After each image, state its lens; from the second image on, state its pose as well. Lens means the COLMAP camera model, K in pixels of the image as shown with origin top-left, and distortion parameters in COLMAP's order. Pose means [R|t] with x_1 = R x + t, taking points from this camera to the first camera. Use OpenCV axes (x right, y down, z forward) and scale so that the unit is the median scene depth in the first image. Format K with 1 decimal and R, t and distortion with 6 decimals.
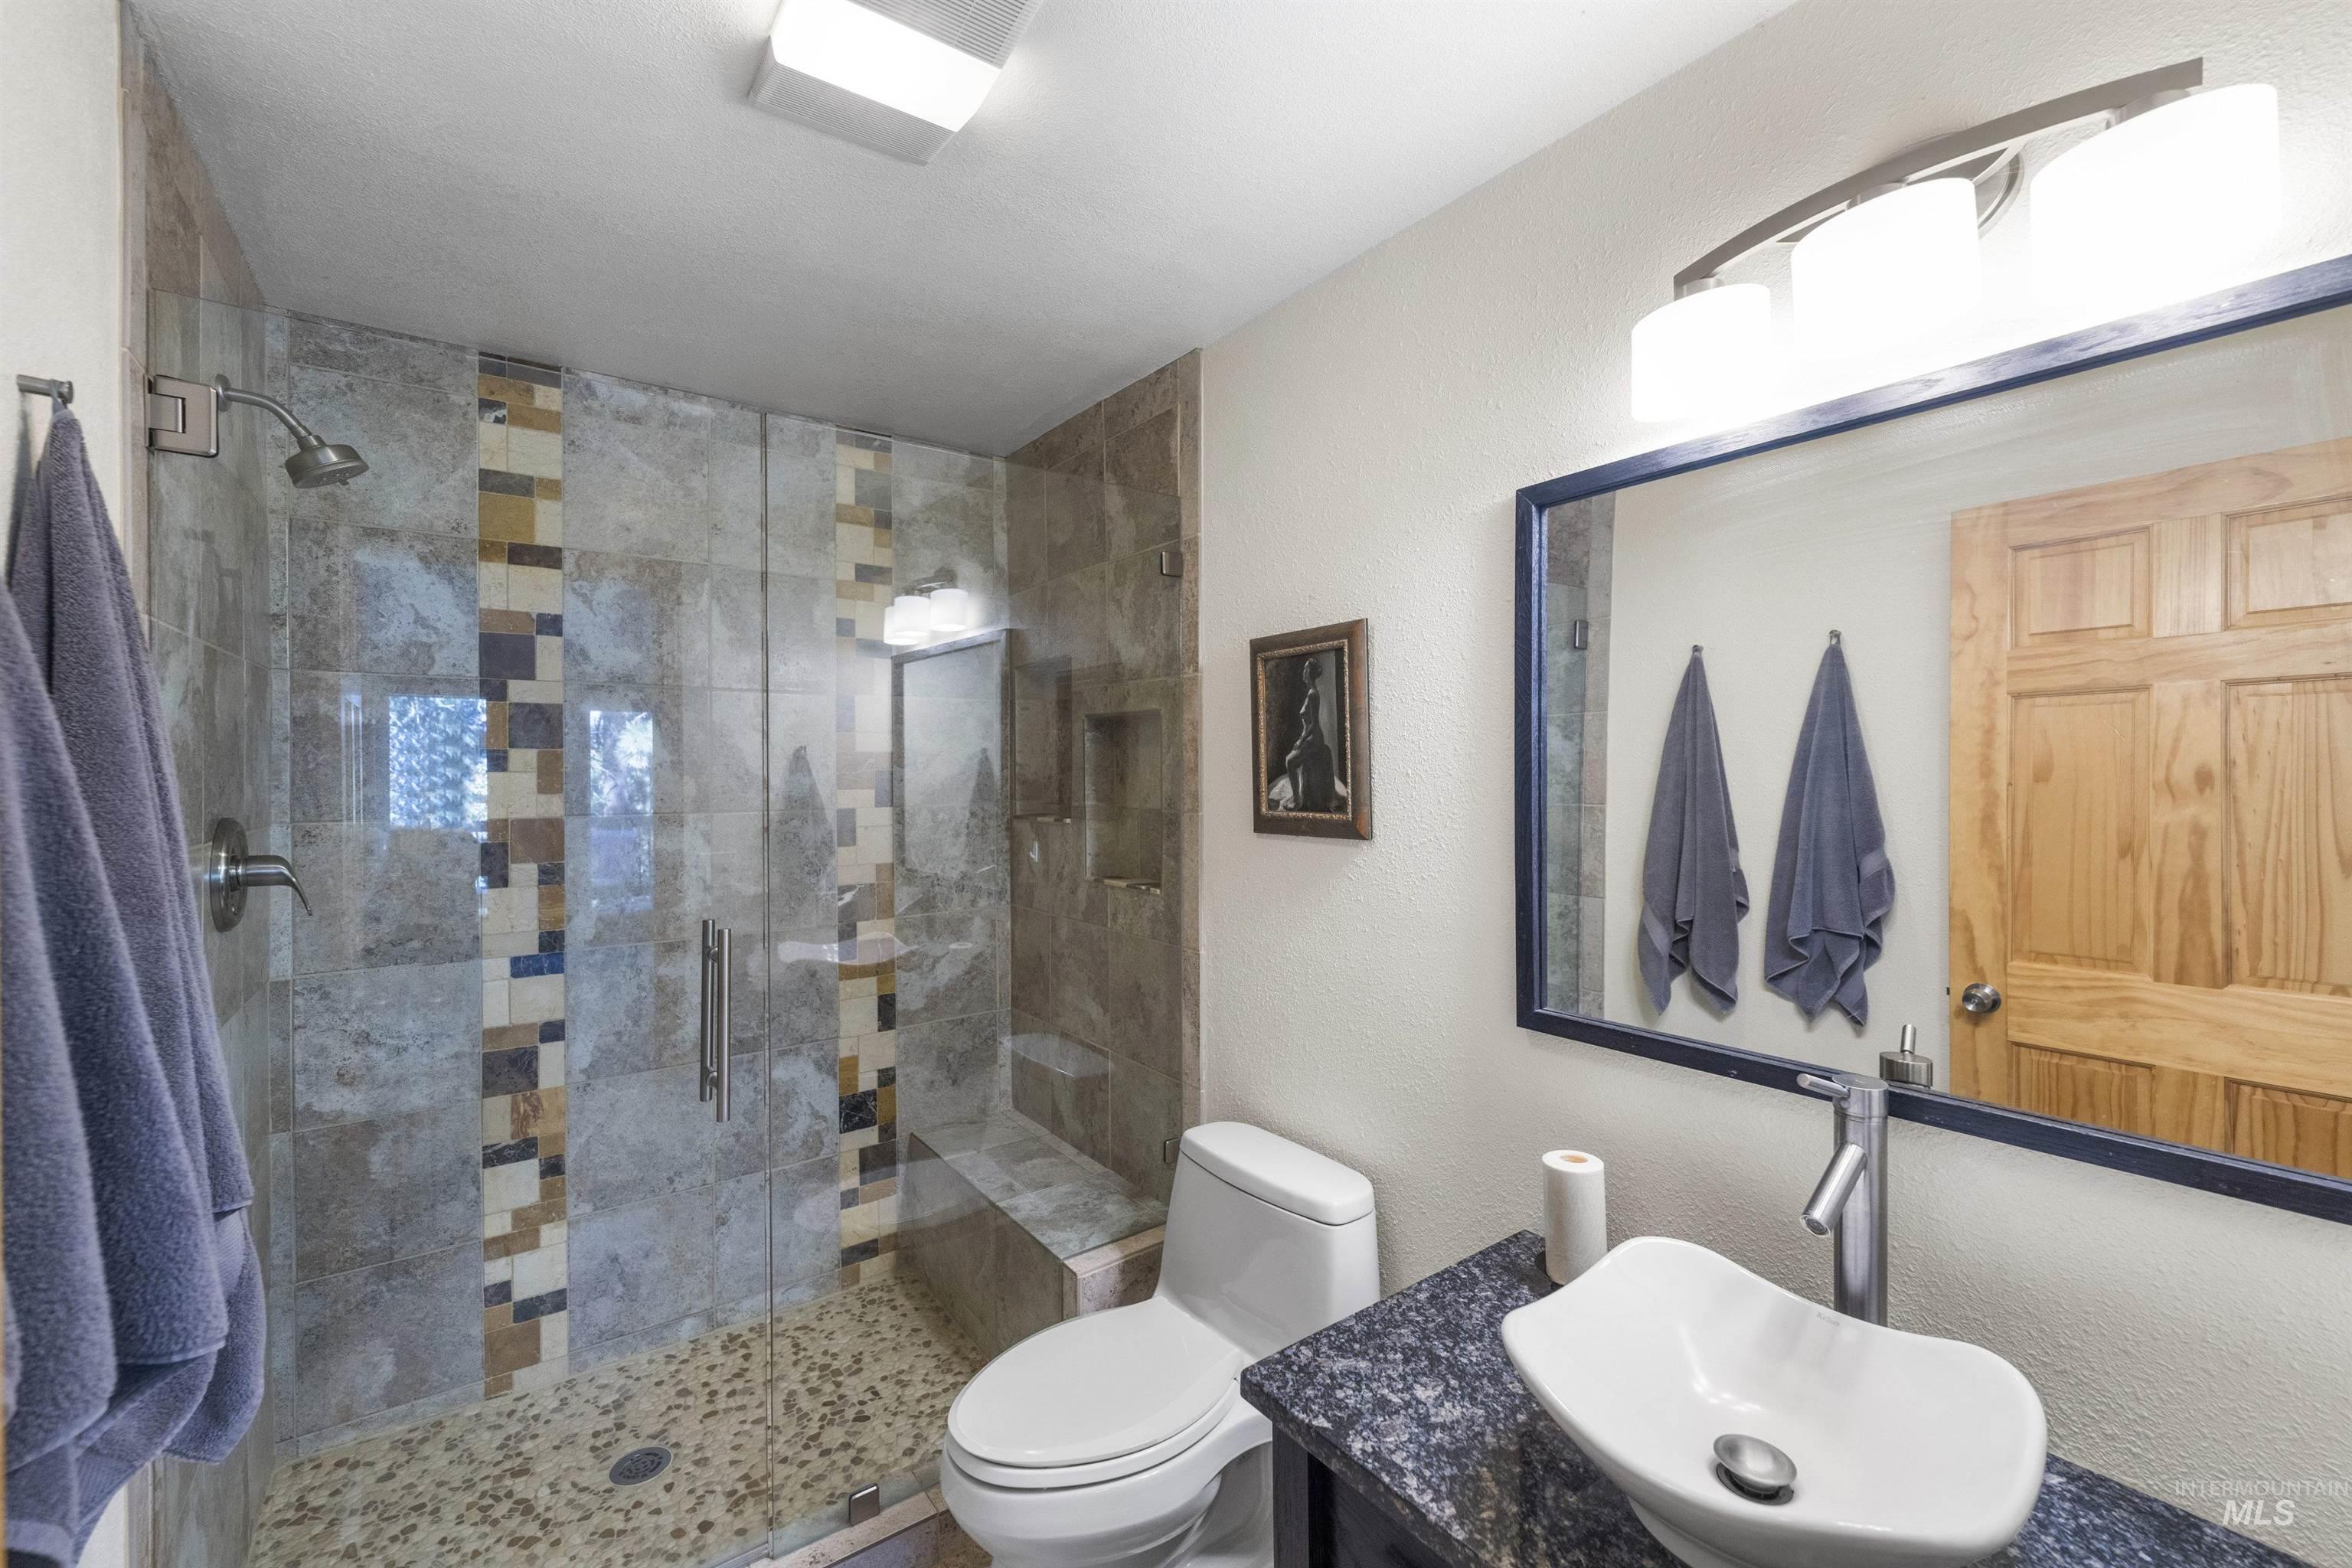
lens RADIAL K [[956.0, 0, 1178.9], [0, 956.0, 783.6], [0, 0, 1]] dist [-0.002224, 0.000897]
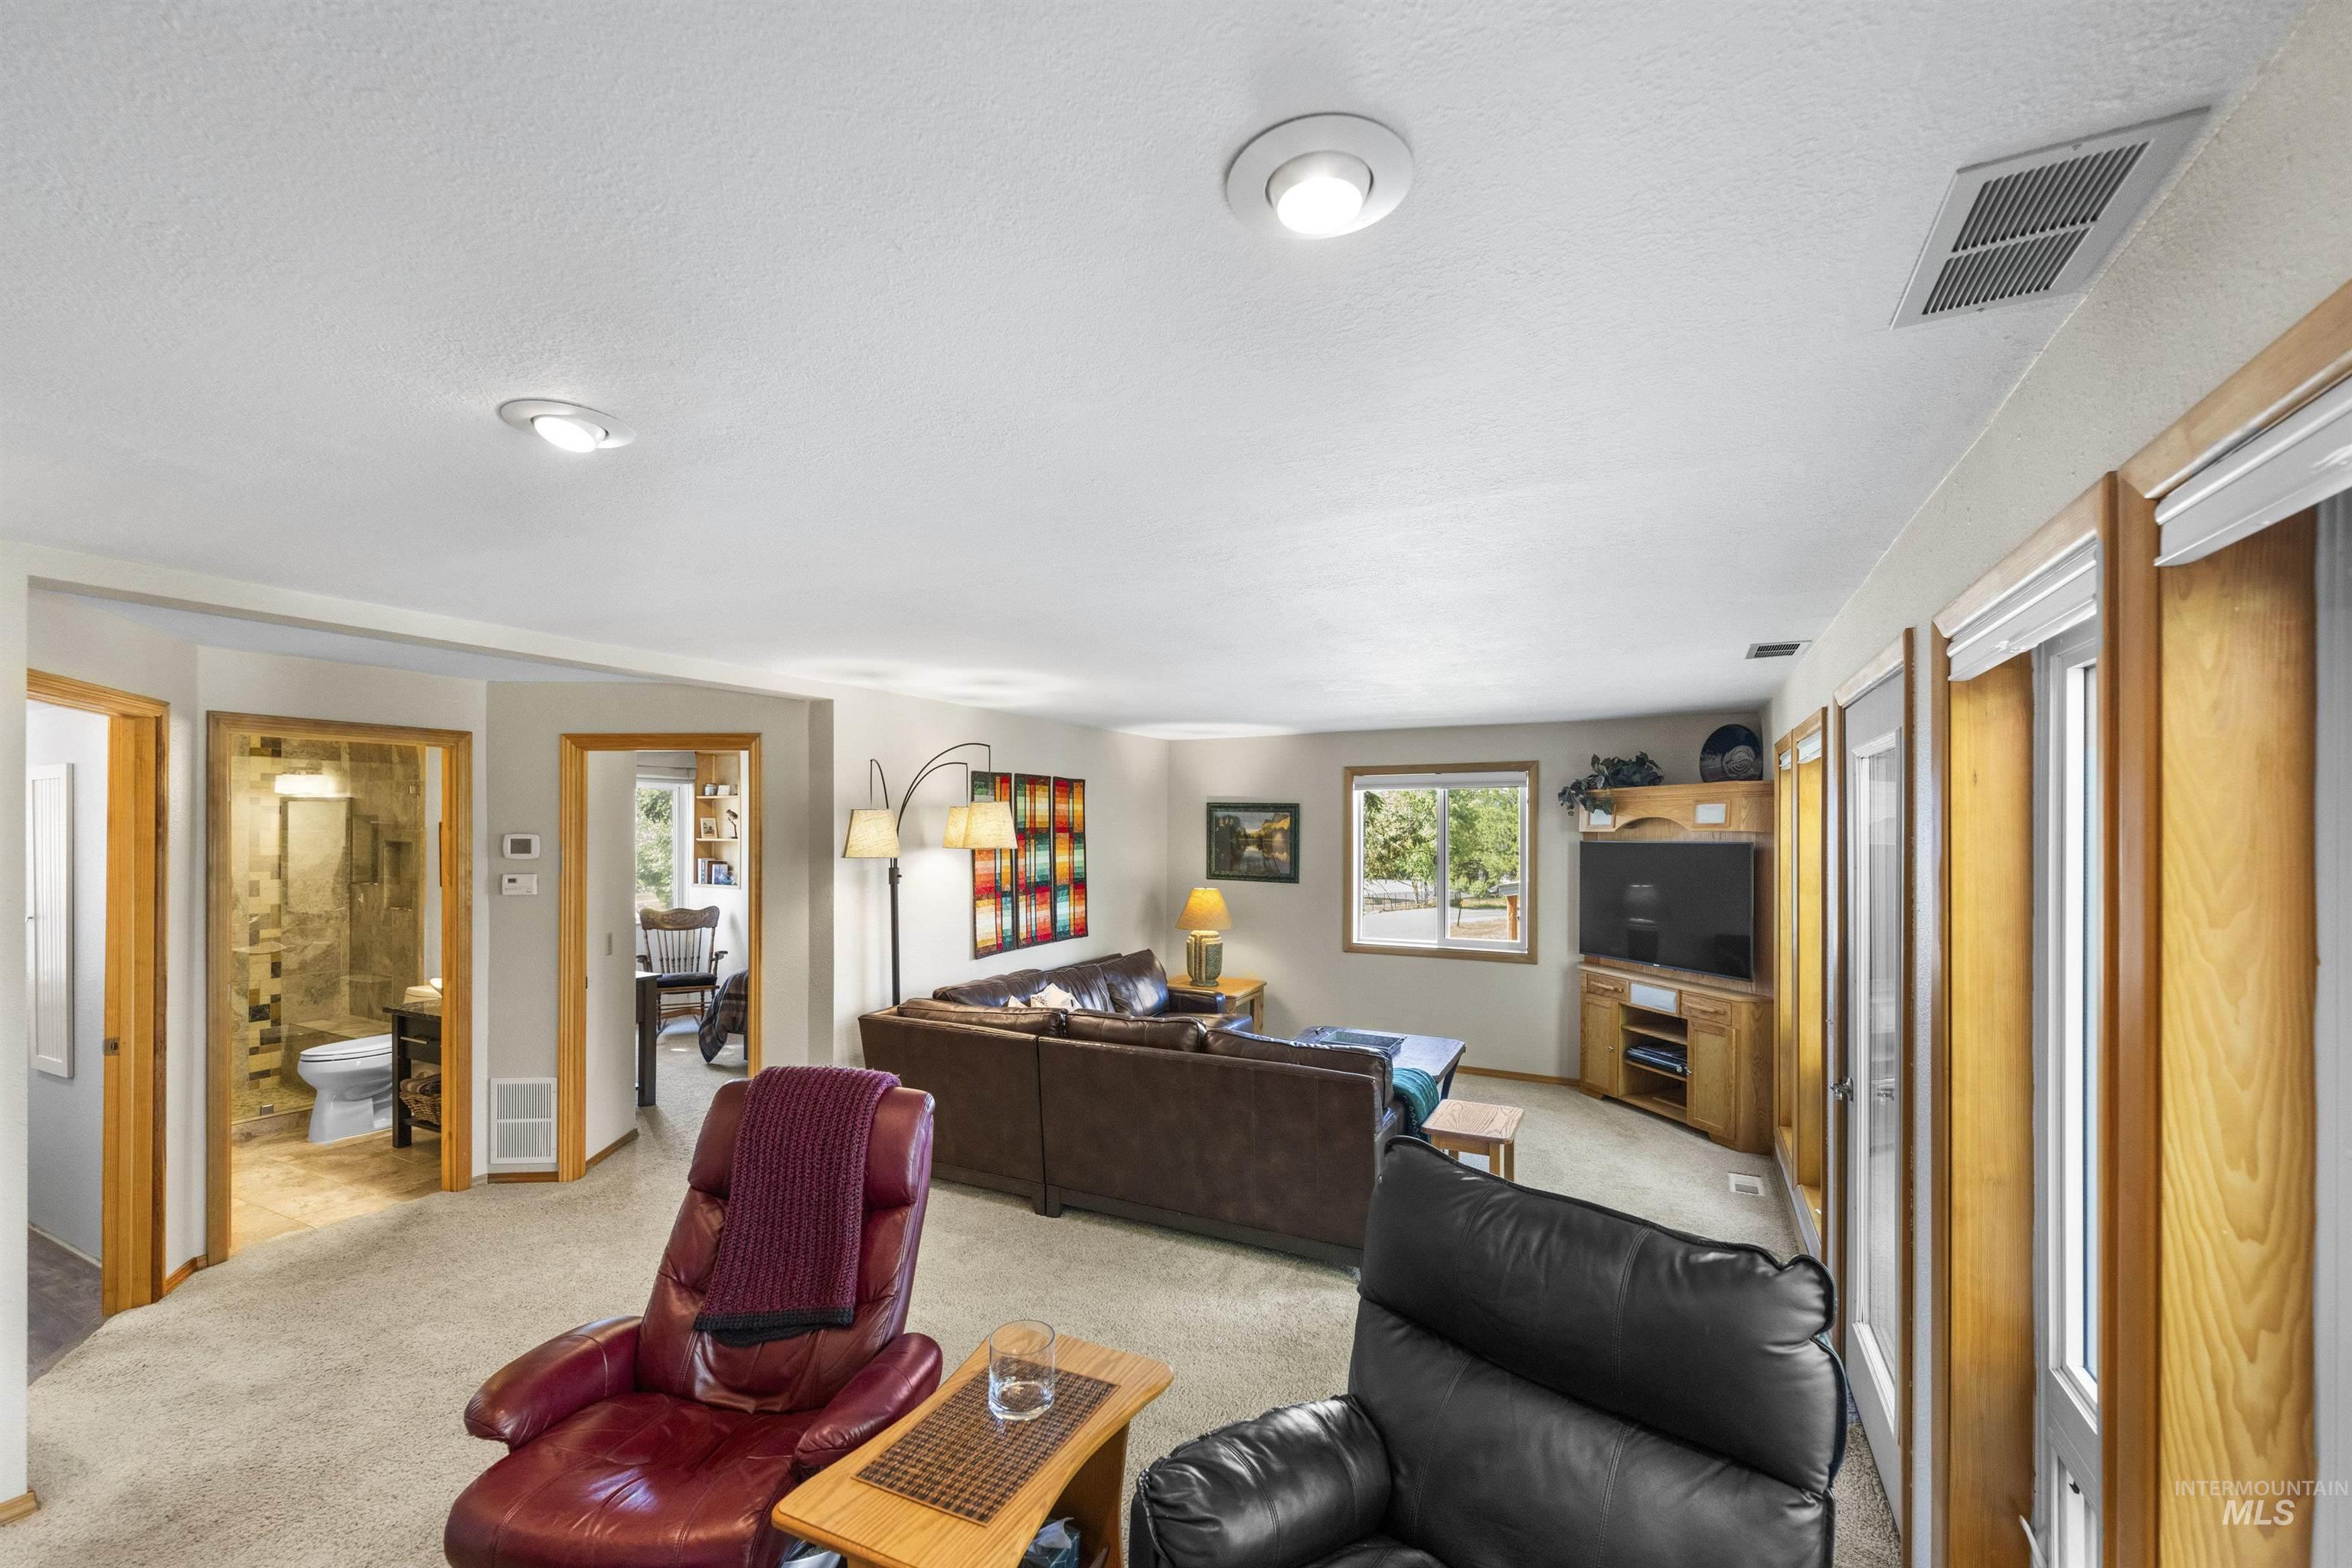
lens RADIAL K [[956.0, 0, 1153.0], [0, 956.0, 829.2], [0, 0, 1]] dist [-0.002224, 0.000897]
pose [[0.898048, 0.006778, 0.439845, 0.547097], [-0.004080, 0.999967, -0.007079, -0.084389], [-0.439879, 0.004562, 0.898046, -1.892873]]
